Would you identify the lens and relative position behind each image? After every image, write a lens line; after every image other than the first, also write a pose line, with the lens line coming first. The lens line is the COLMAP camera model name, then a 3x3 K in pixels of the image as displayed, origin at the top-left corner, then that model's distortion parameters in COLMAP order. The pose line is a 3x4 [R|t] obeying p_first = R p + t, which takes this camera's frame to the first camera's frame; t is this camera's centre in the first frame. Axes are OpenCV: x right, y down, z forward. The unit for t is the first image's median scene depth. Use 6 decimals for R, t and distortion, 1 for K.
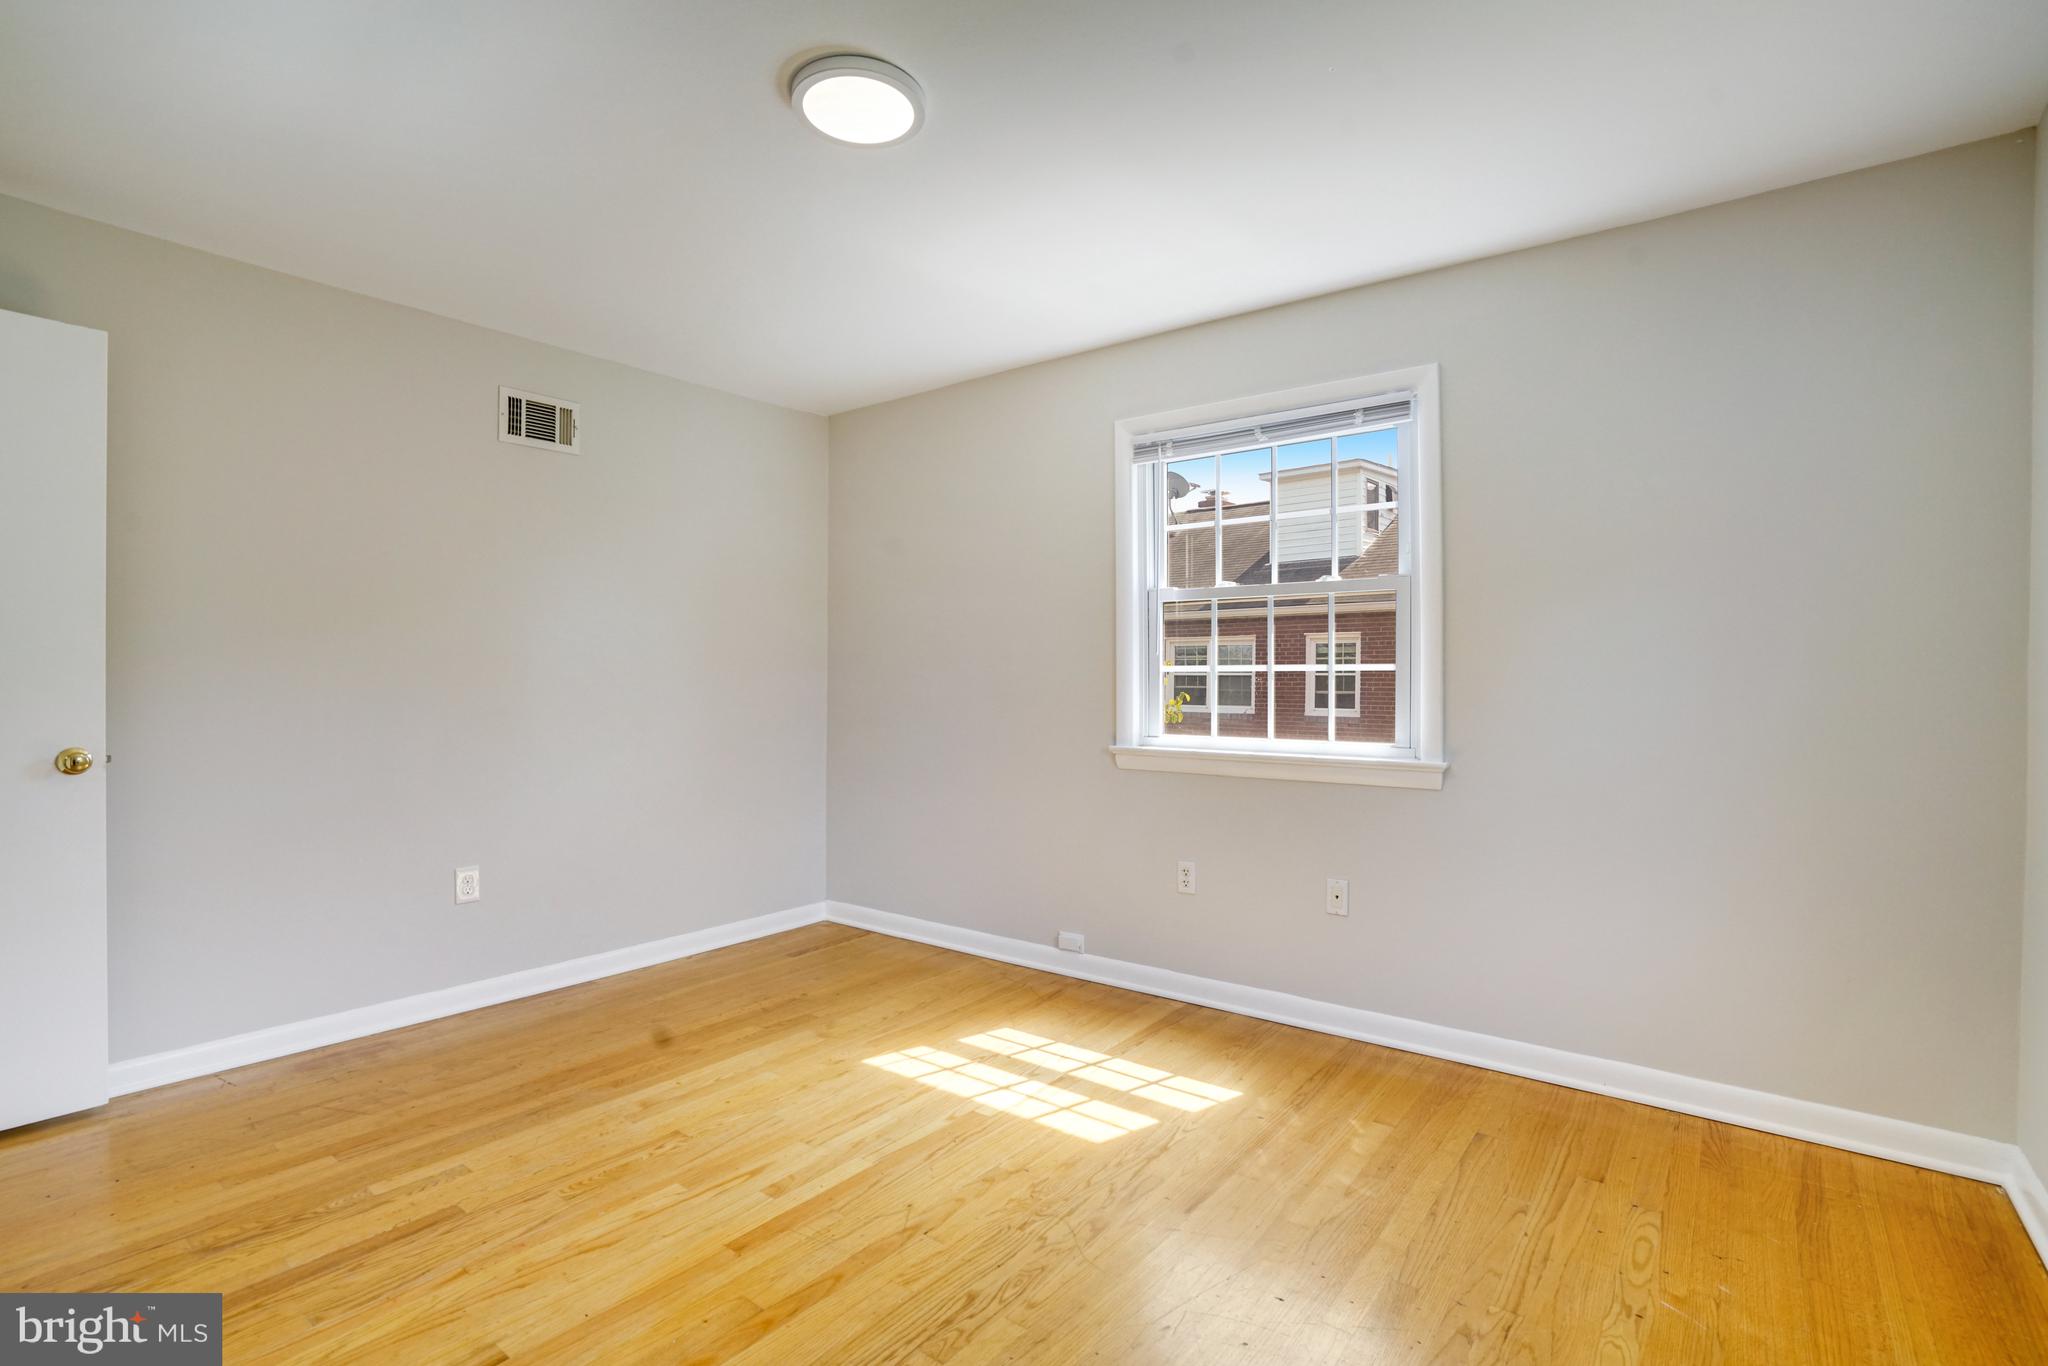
lens RADIAL K [[962.2, 0, 1024.0], [0, 962.2, 683.0], [0, 0, 1]] dist [-0.029421, 0.000381]
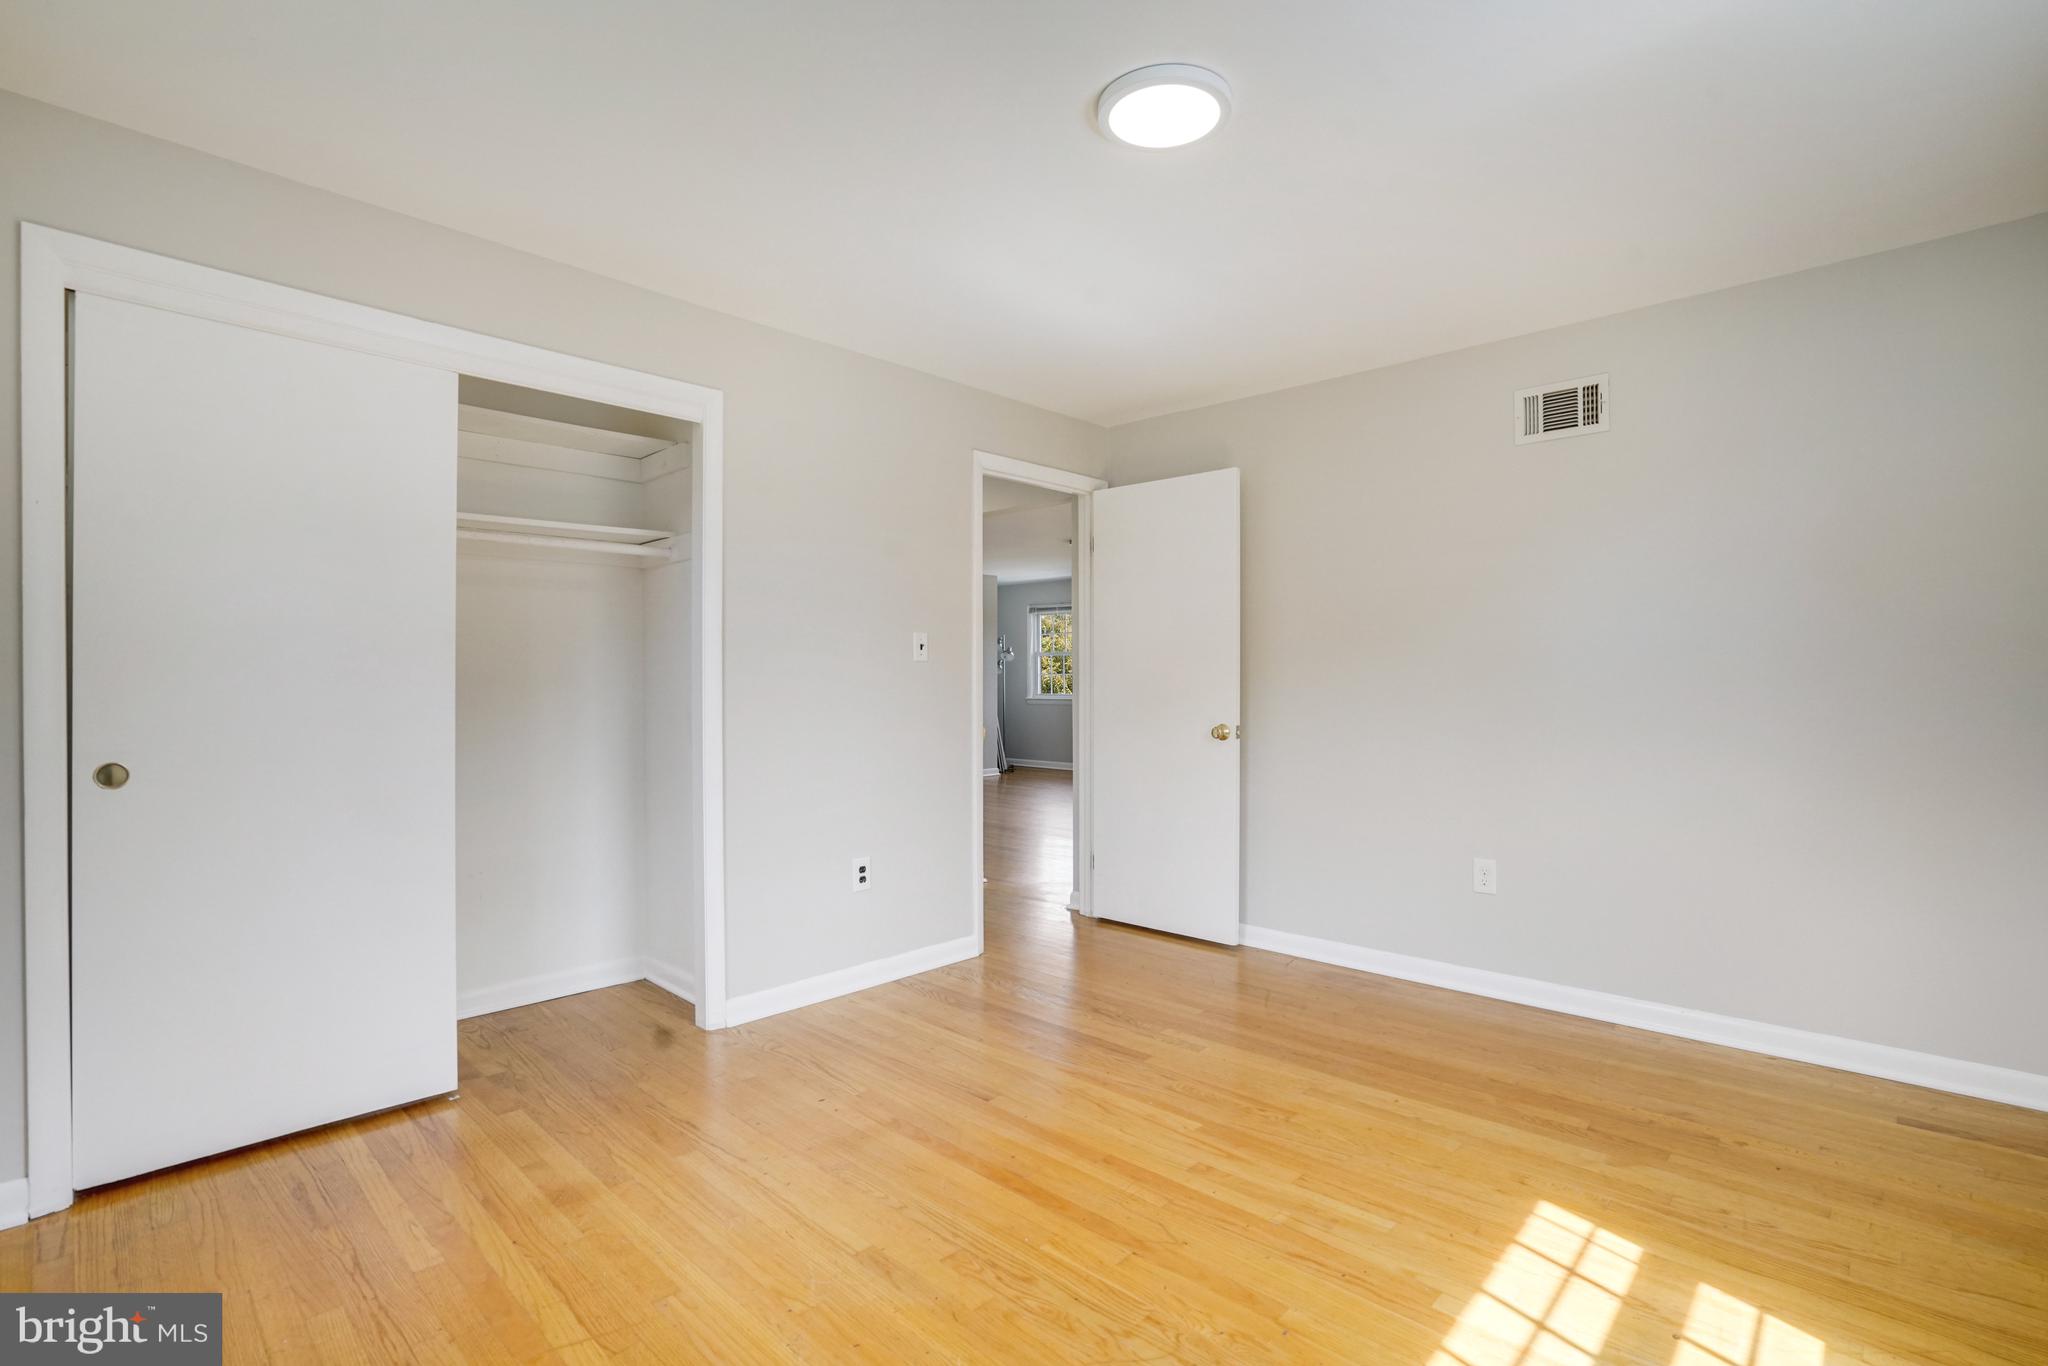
lens RADIAL K [[959.2, 0, 995.4], [0, 959.2, 691.9], [0, 0, 1]] dist [-0.066389, 0.029750]
pose [[-0.122446, 0.008128, -0.992442, 0.642787], [-0.001915, 0.999963, 0.008426, -0.001052], [0.992473, 0.002932, -0.122426, 0.730583]]
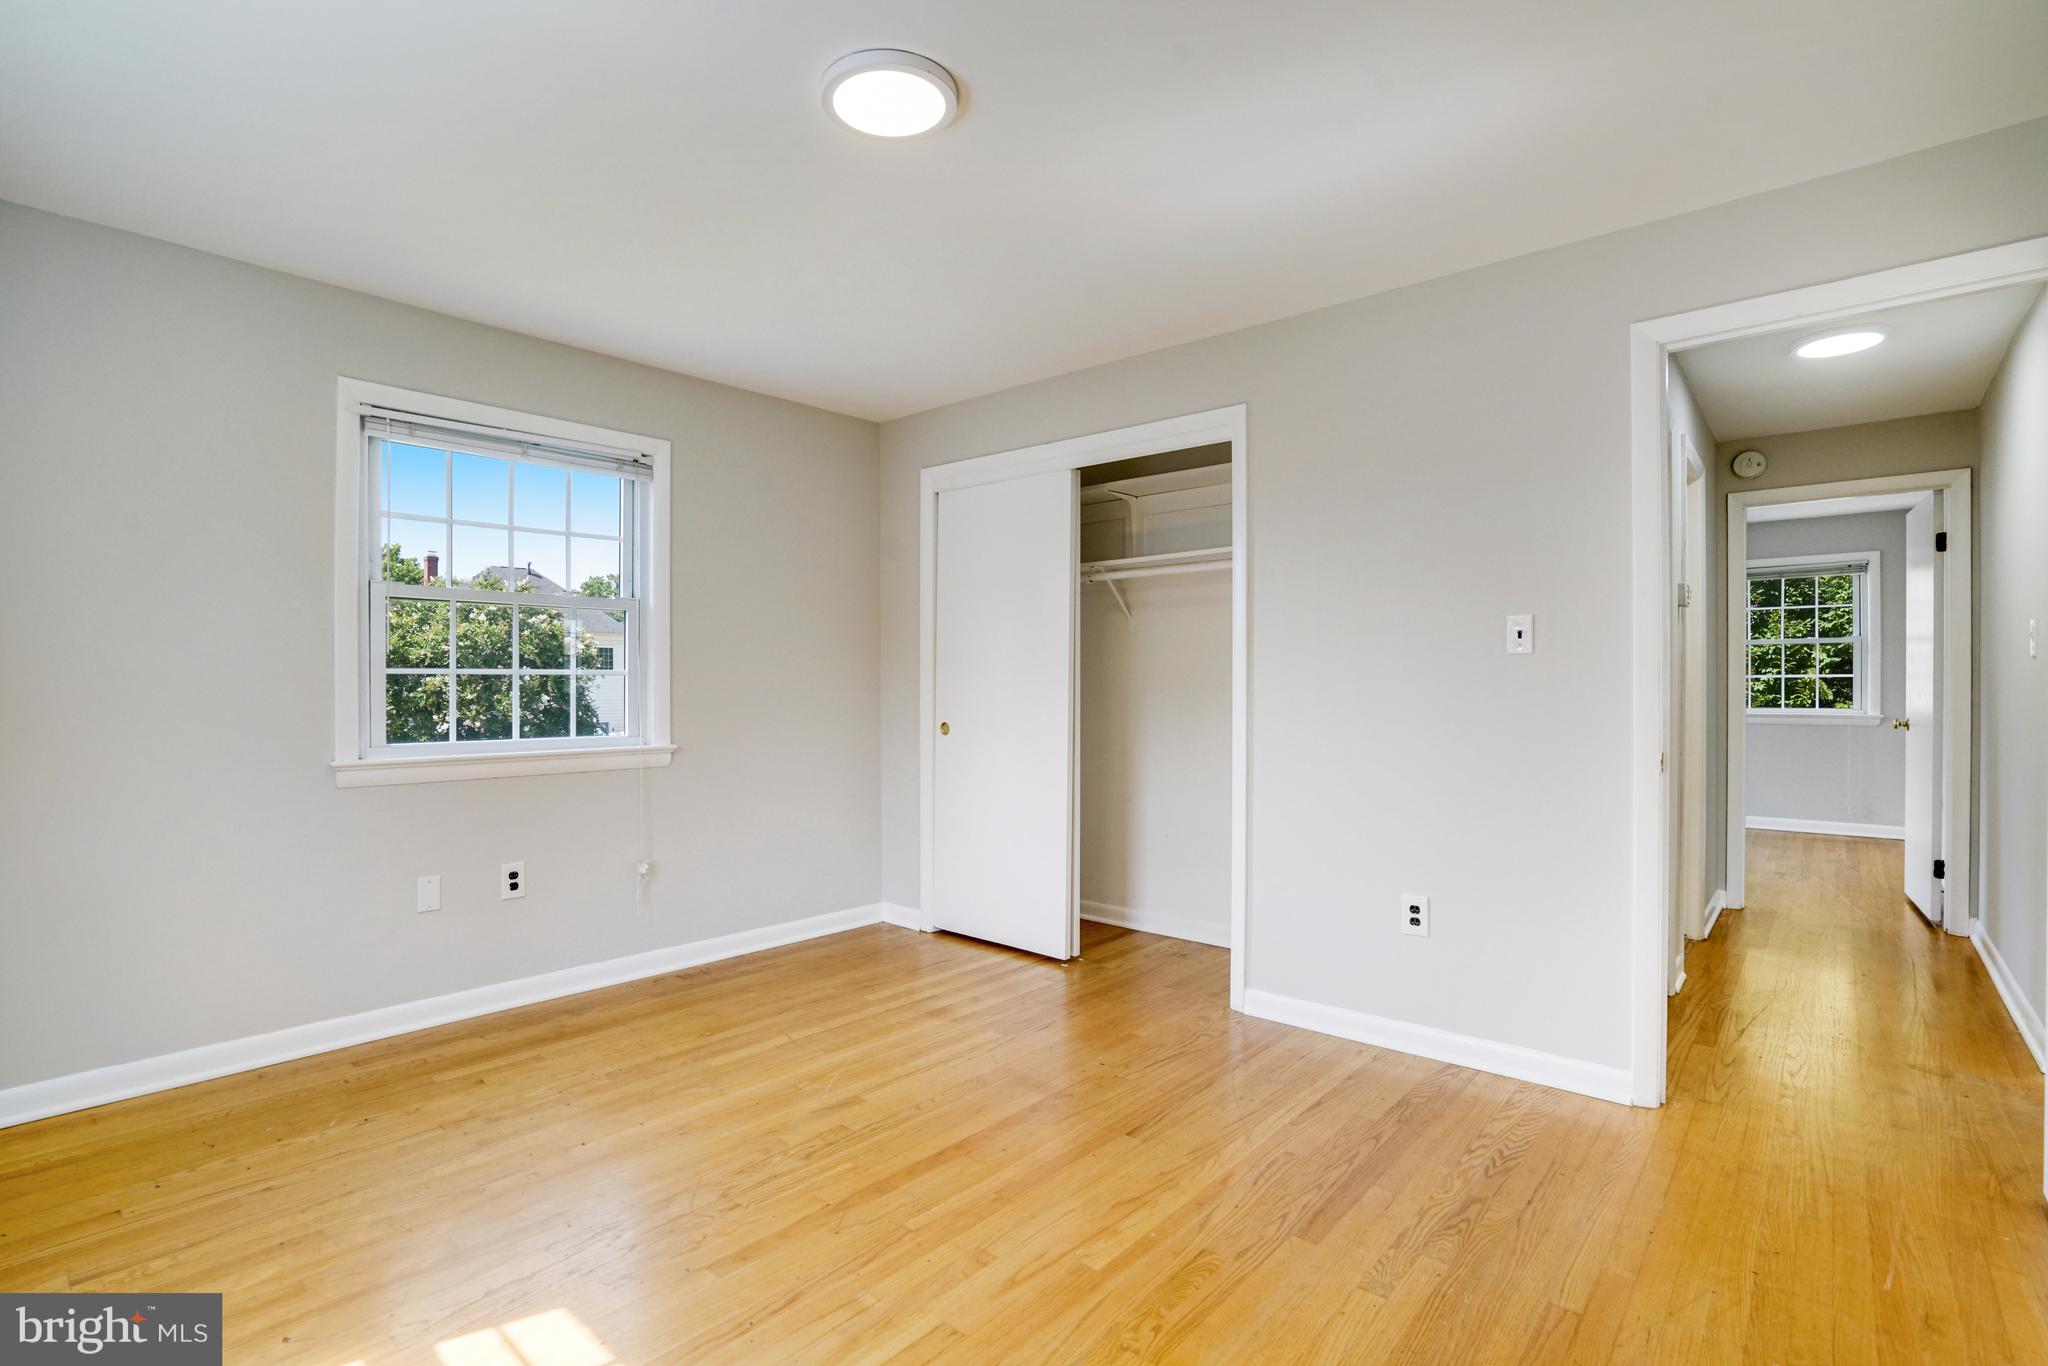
lens RADIAL K [[959.2, 0, 995.4], [0, 959.2, 691.9], [0, 0, 1]] dist [-0.066389, 0.029750]
pose [[-0.996055, -0.000219, 0.088740, -0.286445], [0.001049, 0.999898, 0.014237, -0.006830], [-0.088734, 0.014274, -0.995953, 1.514580]]
